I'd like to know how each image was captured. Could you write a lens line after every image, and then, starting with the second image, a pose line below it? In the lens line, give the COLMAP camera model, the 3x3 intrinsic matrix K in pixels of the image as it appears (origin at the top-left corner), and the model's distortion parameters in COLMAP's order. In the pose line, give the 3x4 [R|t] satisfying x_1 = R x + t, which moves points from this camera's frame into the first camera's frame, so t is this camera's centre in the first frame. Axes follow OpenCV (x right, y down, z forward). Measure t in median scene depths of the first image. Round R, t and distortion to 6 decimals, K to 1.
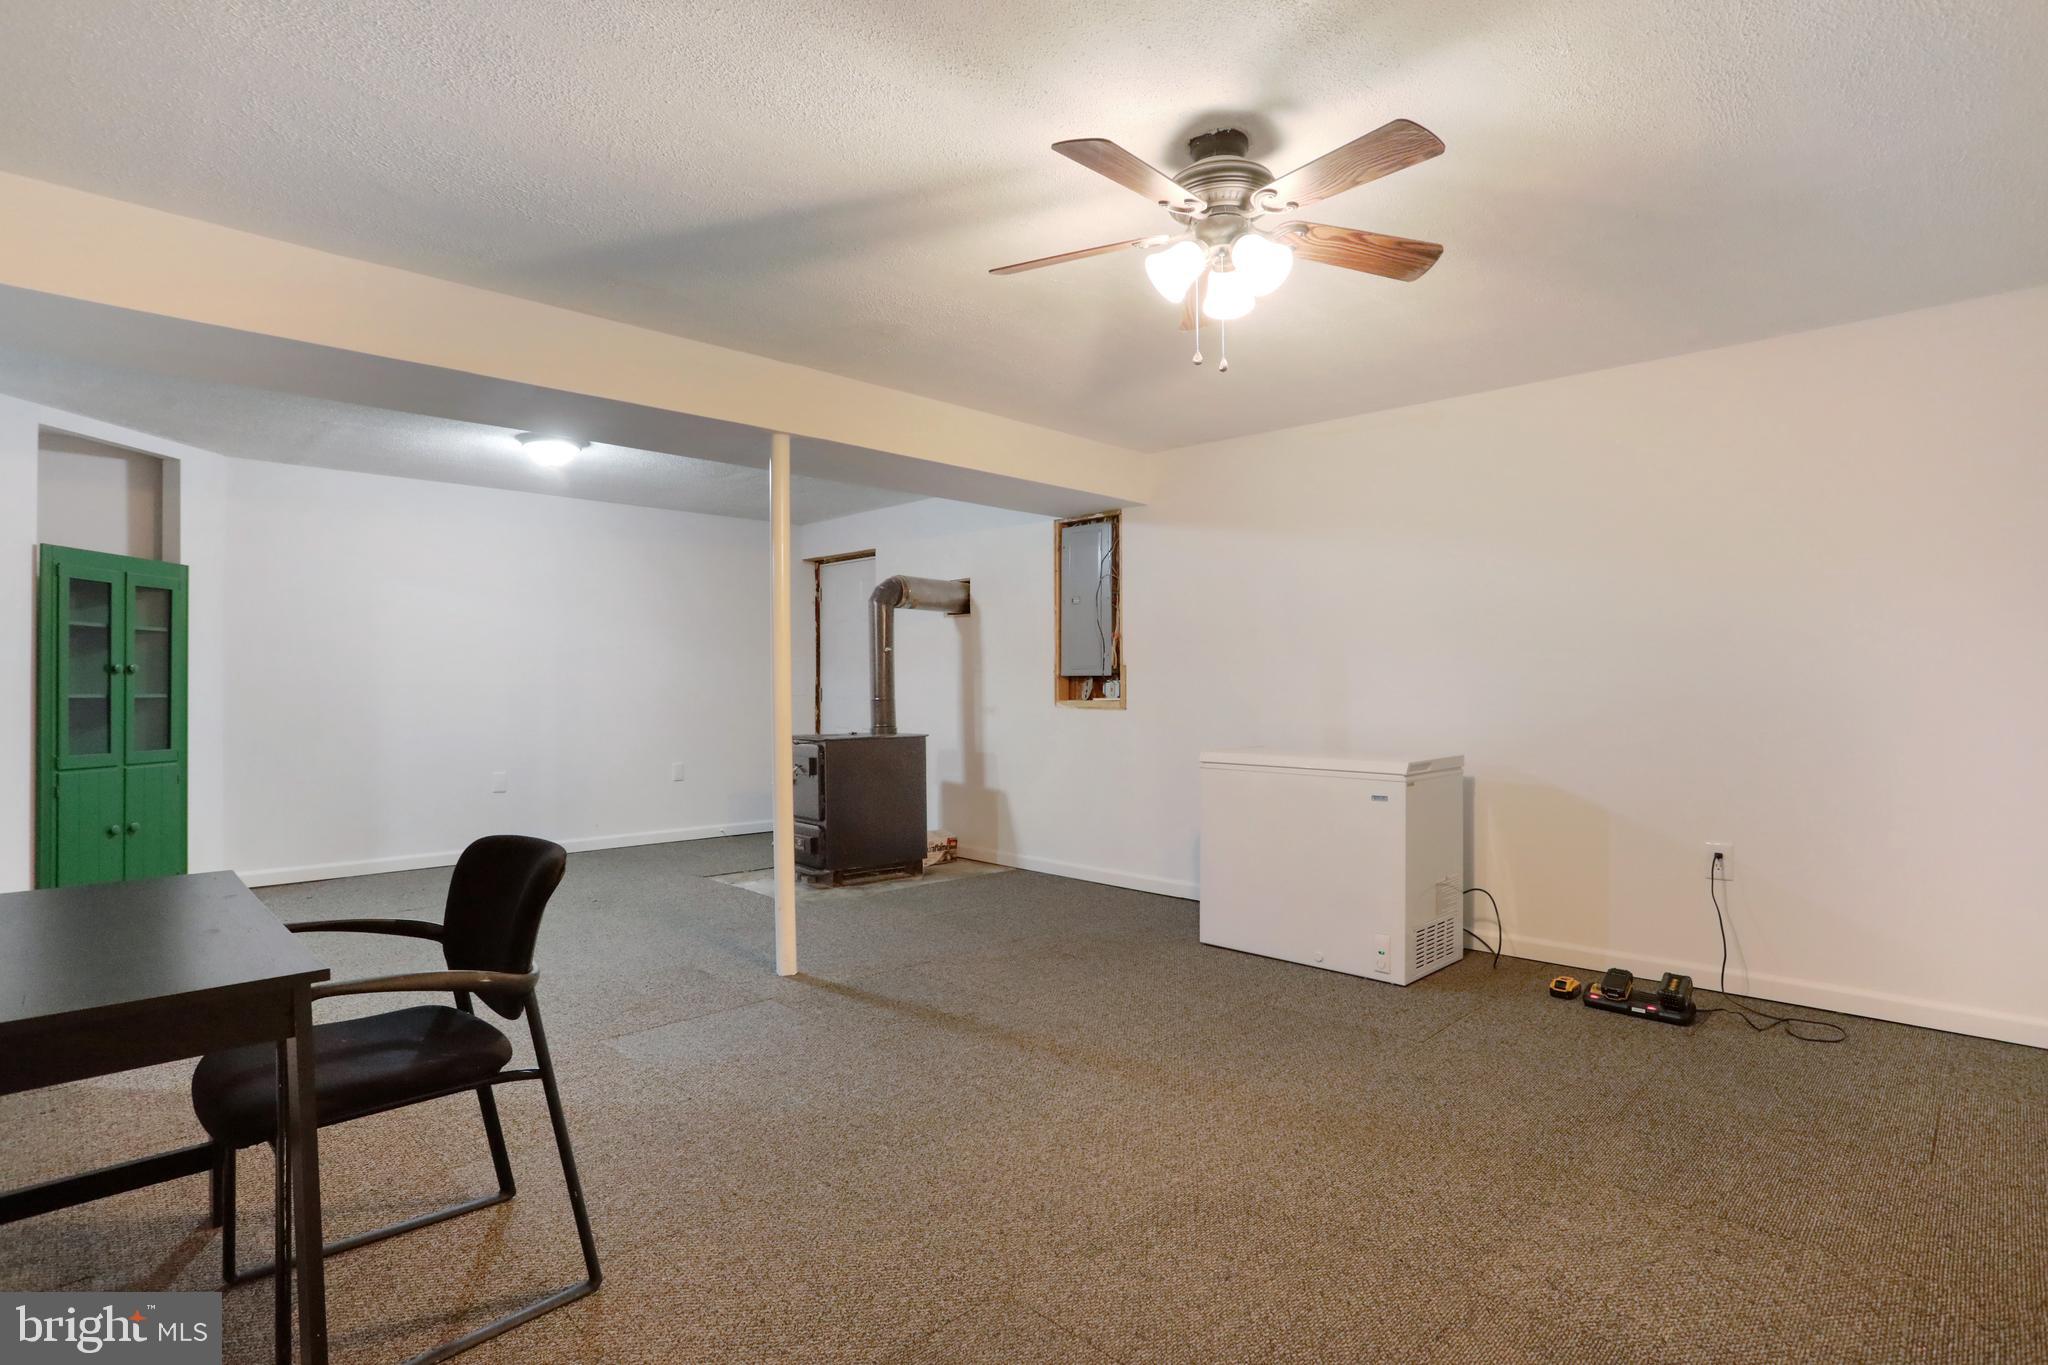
lens RADIAL K [[1024.5, 0, 1021.1], [0, 1024.5, 677.0], [0, 0, 1]] dist [-0.063230, 0.024242]
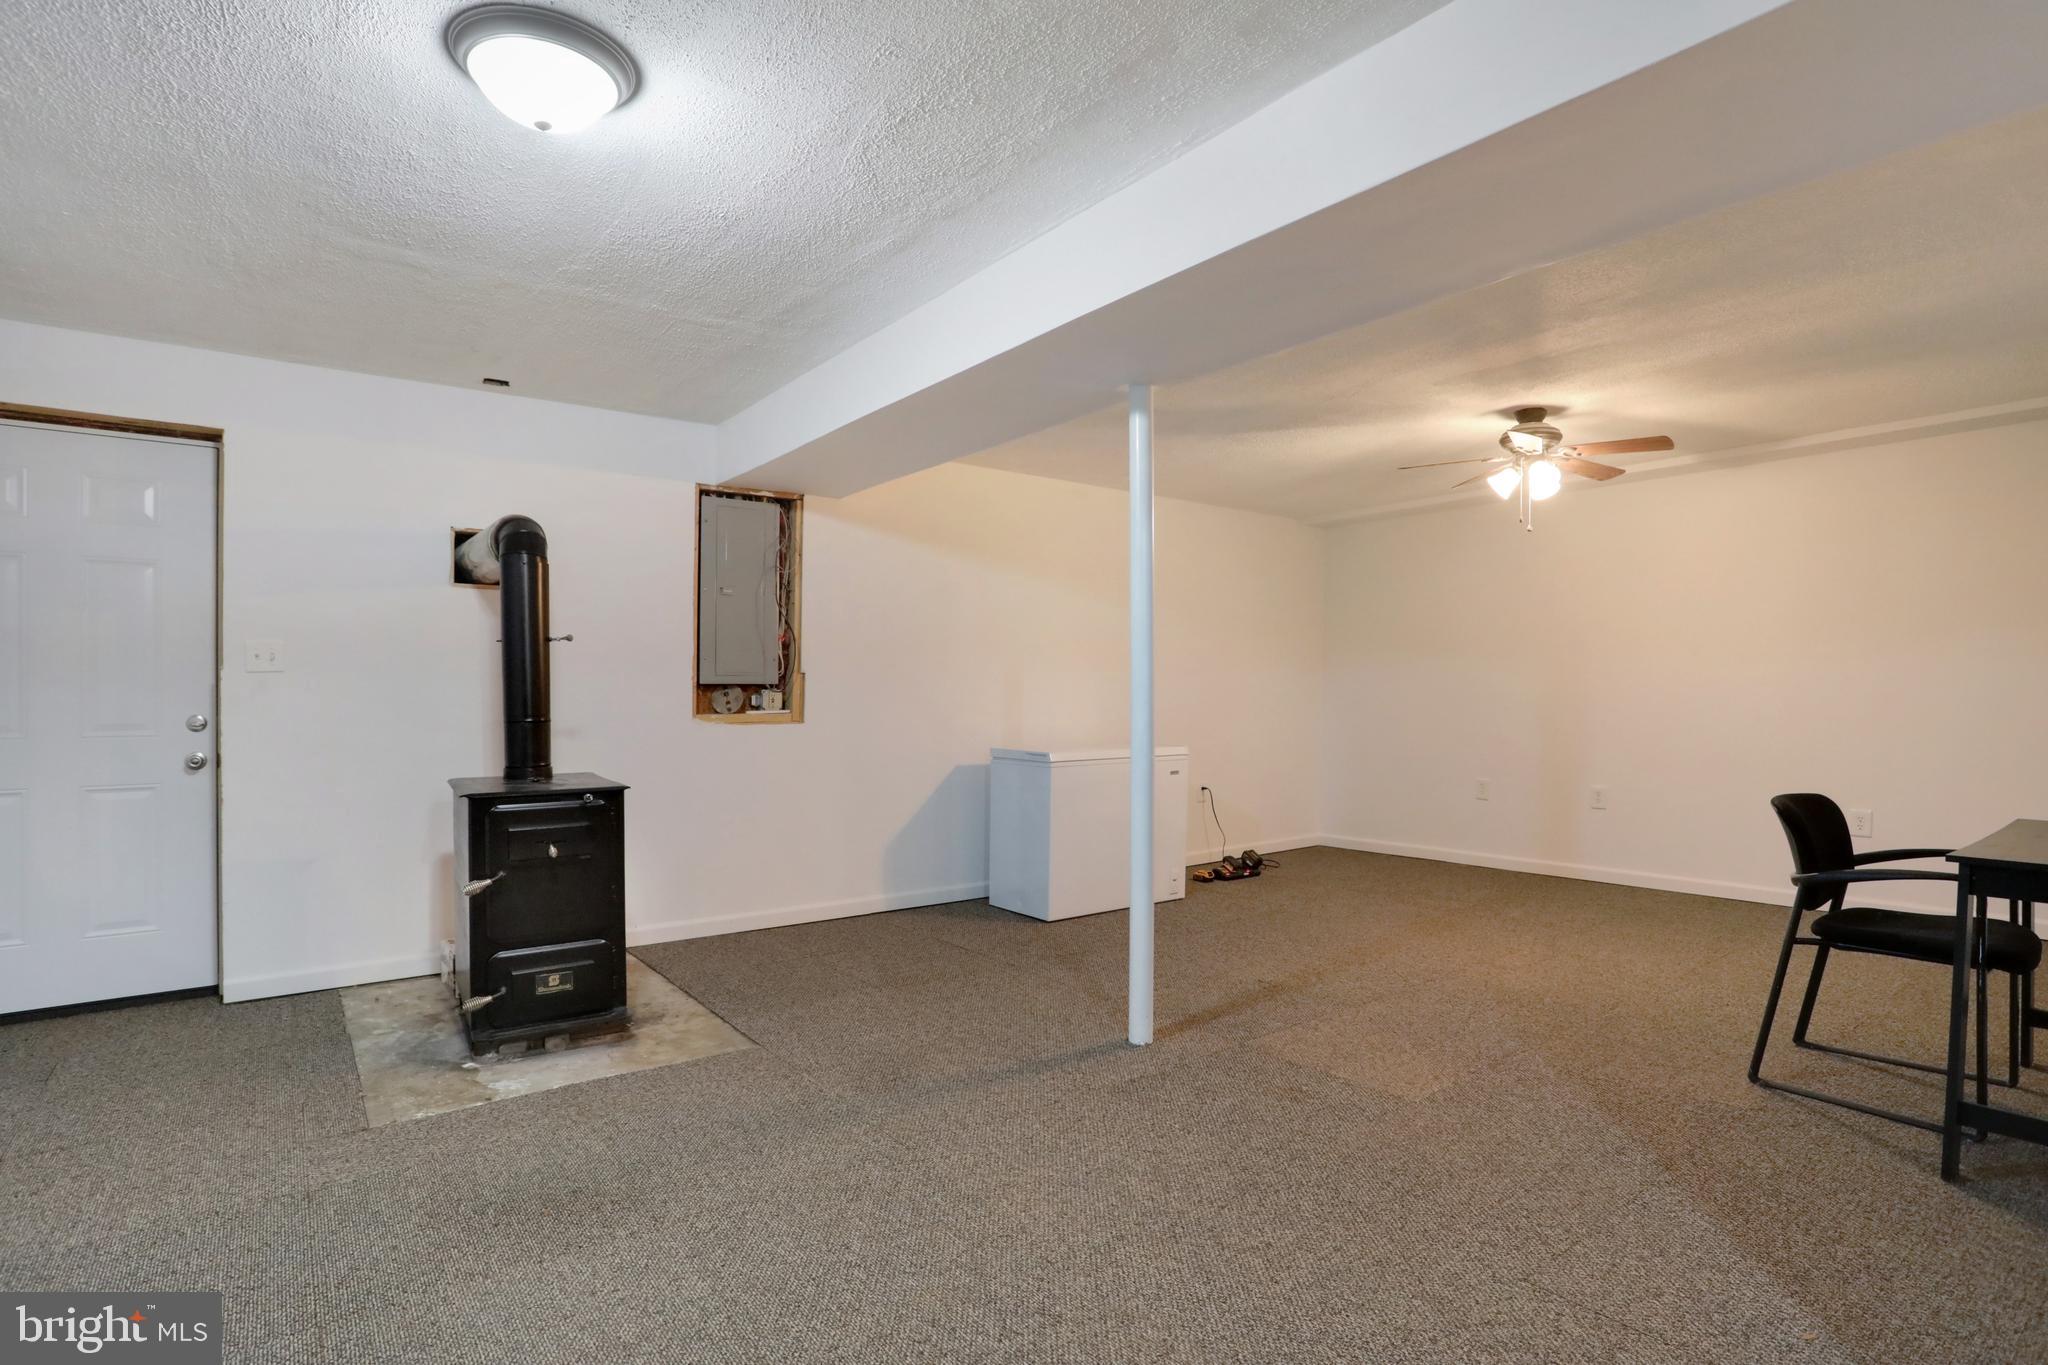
lens RADIAL K [[1024.5, 0, 1034.9], [0, 1024.5, 688.5], [0, 0, 1]] dist [-0.063230, 0.024242]
pose [[0.112826, 0.008659, 0.993577, -0.874786], [-0.002619, 0.999961, -0.008417, 0.010792], [-0.993611, -0.001652, 0.112844, 0.816230]]
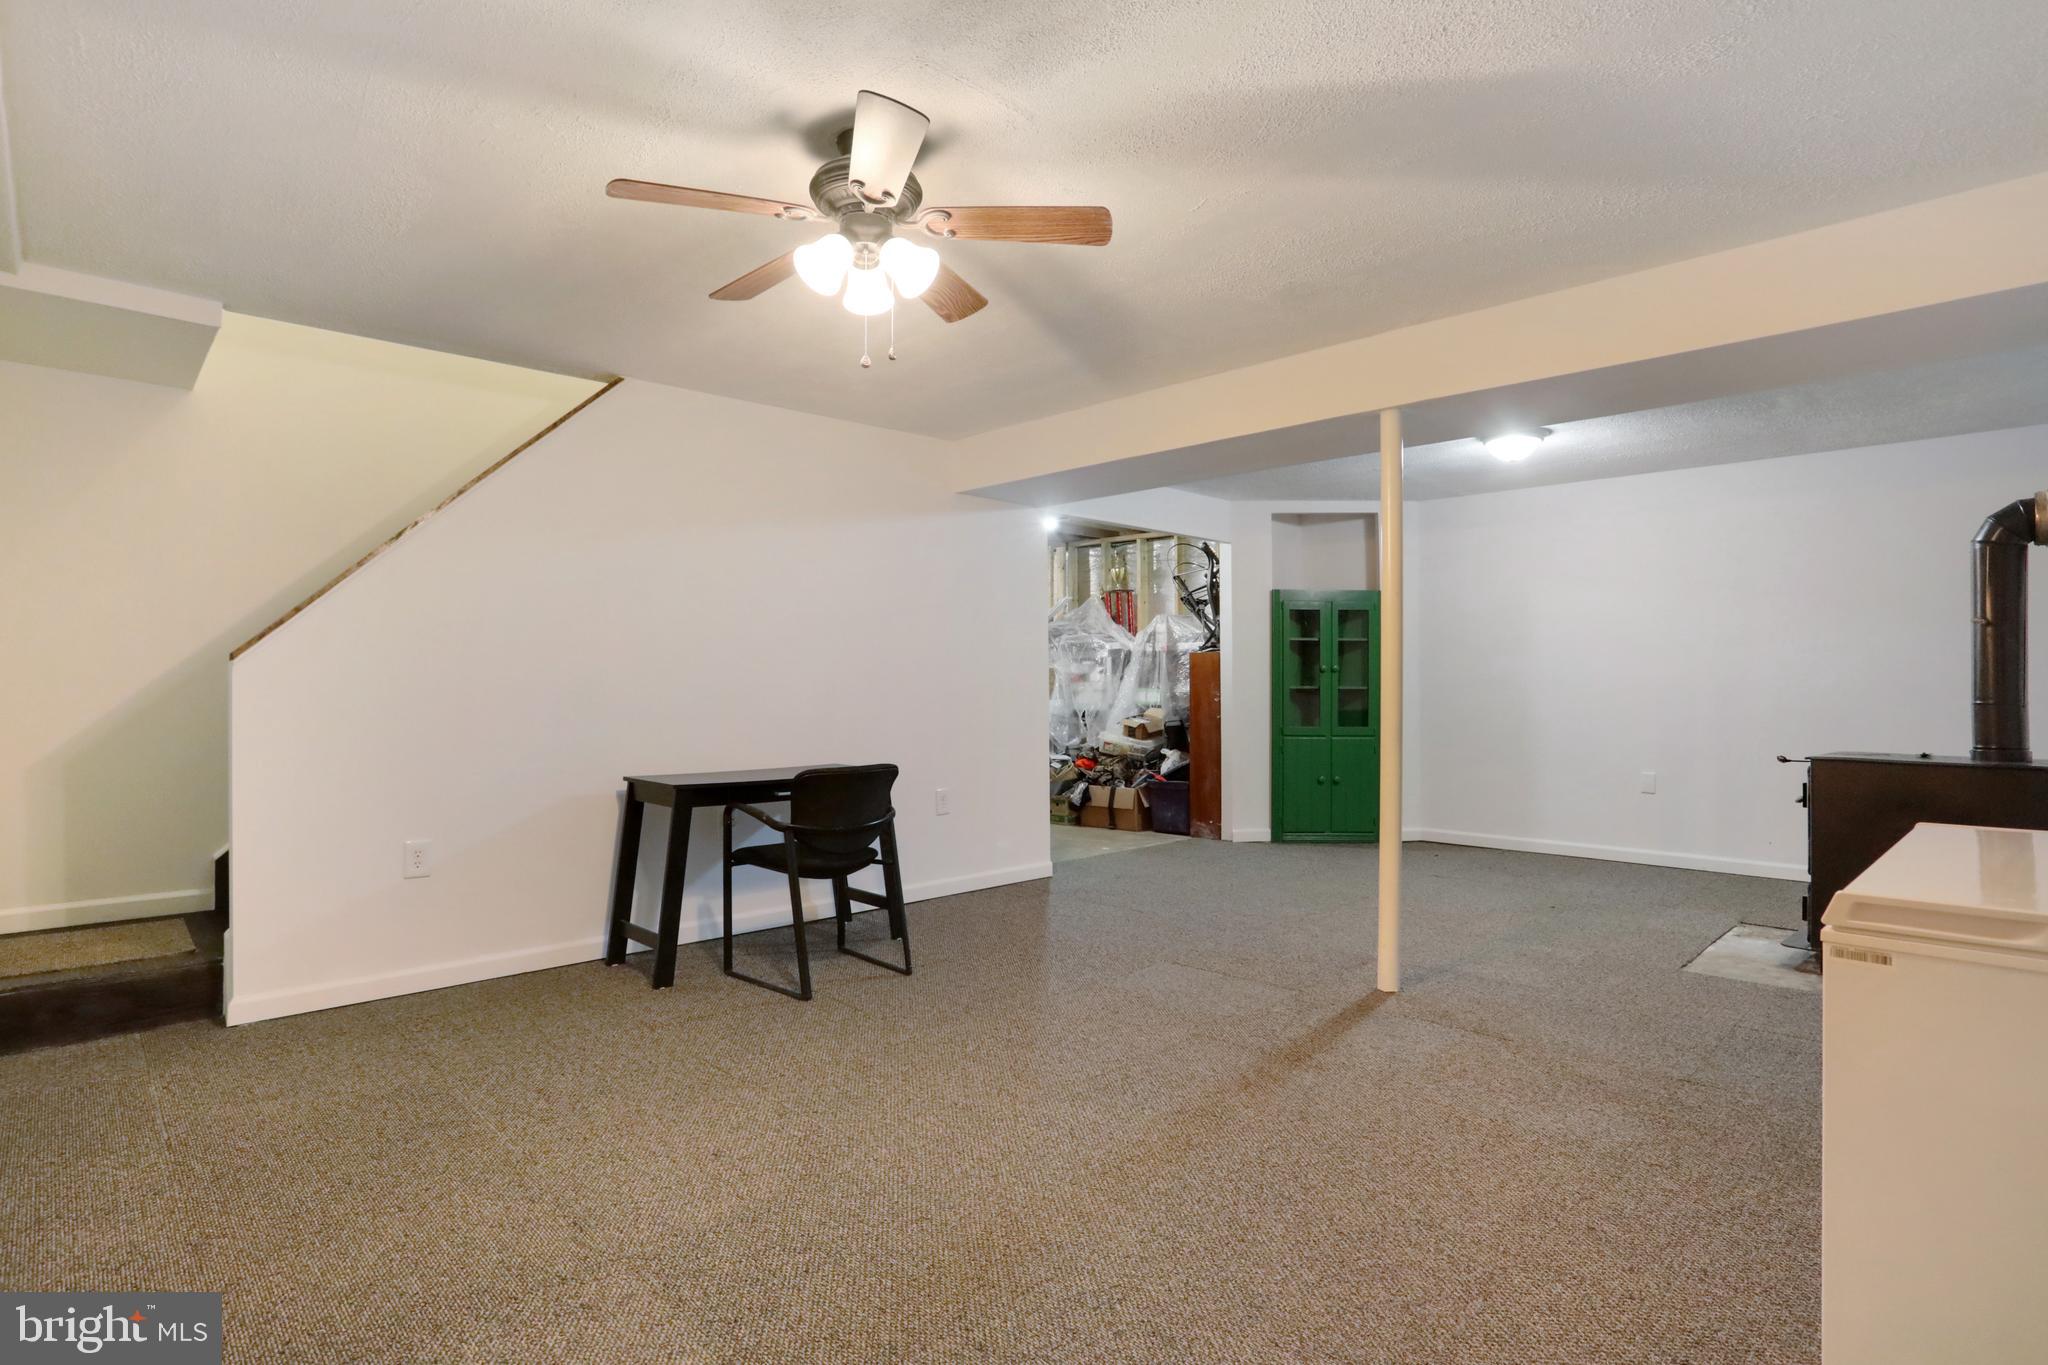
lens RADIAL K [[1024.5, 0, 1019.1], [0, 1024.5, 680.3], [0, 0, 1]] dist [-0.063230, 0.024242]
pose [[-0.009783, -0.001942, -0.999950, 0.575713], [0.007523, 0.999970, -0.002016, 0.006720], [0.999924, -0.007542, -0.009768, 0.553736]]
